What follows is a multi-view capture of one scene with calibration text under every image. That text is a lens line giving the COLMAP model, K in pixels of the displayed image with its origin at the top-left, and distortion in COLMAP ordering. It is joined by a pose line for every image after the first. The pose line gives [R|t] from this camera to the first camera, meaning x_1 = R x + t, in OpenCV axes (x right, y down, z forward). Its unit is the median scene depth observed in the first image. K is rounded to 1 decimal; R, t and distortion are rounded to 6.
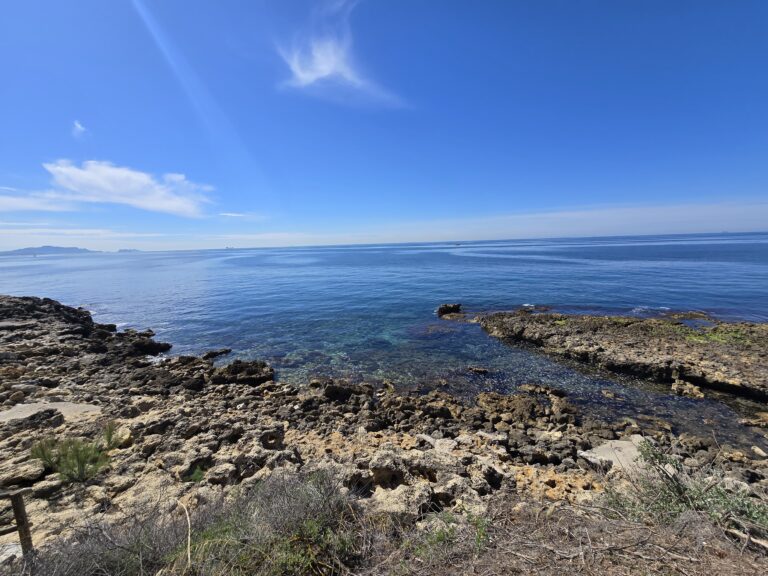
lens RADIAL K [[317.1, 0, 380.8], [0, 317.1, 291.3], [0, 0, 1]] dist [-0.003483, 0.000295]
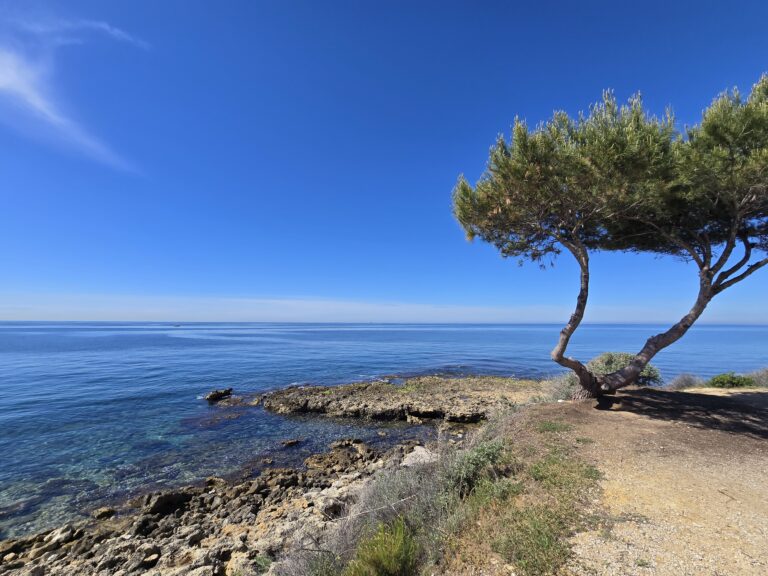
lens RADIAL K [[317.1, 0, 380.8], [0, 317.1, 291.3], [0, 0, 1]] dist [-0.003483, 0.000295]
pose [[0.672048, 0.104152, 0.733147, -0.358258], [0.086432, 0.972259, -0.217350, 0.001577], [-0.735446, 0.209437, 0.644402, -0.064538]]
